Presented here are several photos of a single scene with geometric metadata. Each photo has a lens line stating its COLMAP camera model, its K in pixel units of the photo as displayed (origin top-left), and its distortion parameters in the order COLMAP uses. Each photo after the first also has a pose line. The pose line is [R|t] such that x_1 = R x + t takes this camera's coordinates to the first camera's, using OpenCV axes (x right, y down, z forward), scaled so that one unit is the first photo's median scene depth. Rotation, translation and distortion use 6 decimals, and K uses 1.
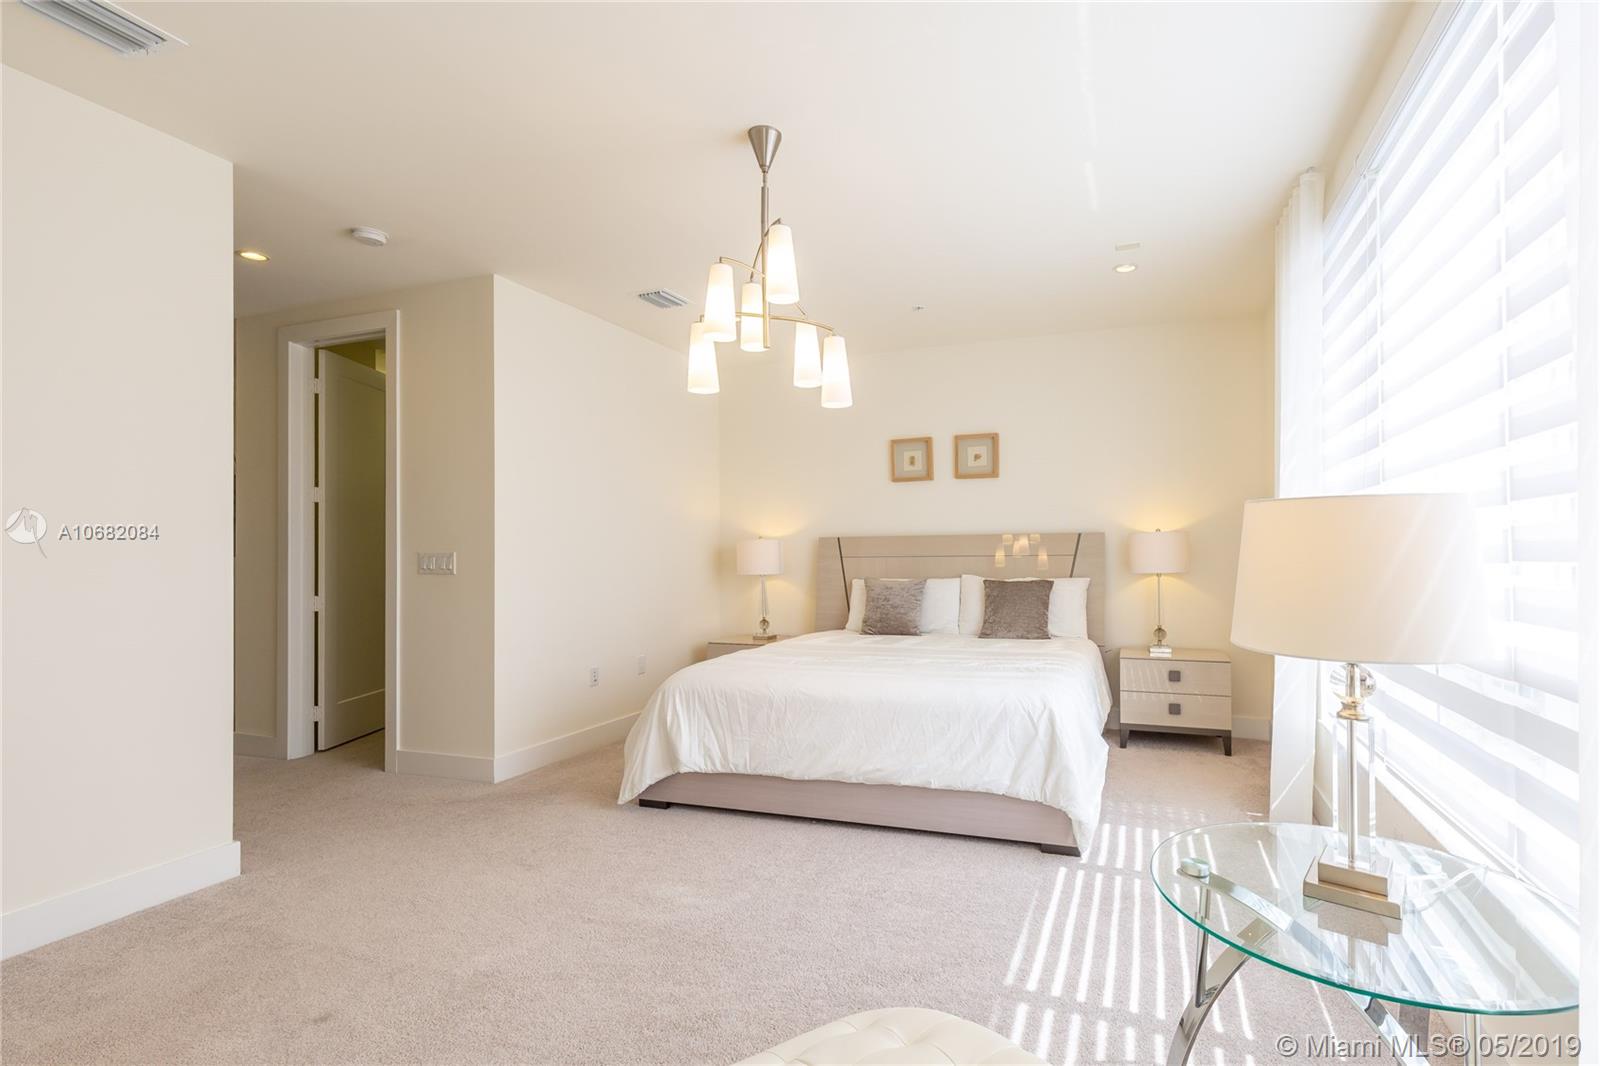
lens RADIAL K [[726.1, 0, 800.0], [0, 726.1, 533.0], [0, 0, 1]] dist [0.001613, 0.000001]
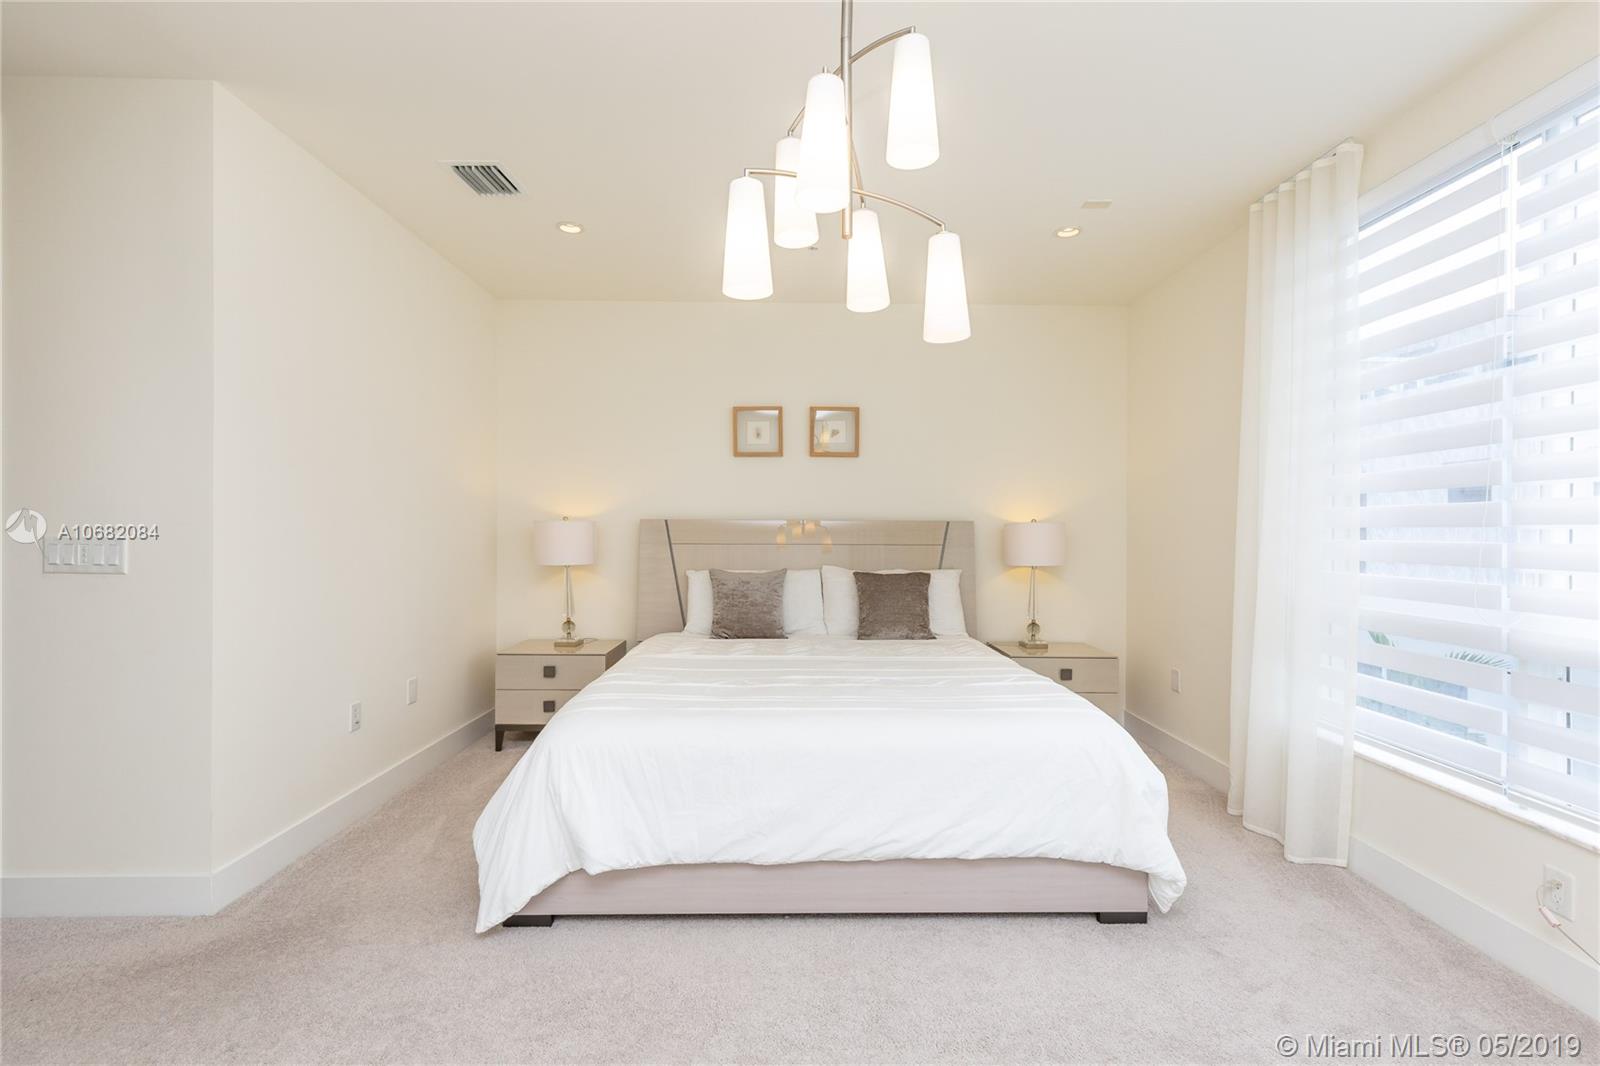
lens RADIAL K [[755.6, 0, 803.5], [0, 755.6, 527.8], [0, 0, 1]] dist [0.002829, -0.000026]
pose [[0.932277, 0.016044, 0.361390, -0.138275], [-0.023297, 0.999605, 0.015721, -0.002698], [-0.360995, -0.023076, 0.932282, 0.166576]]
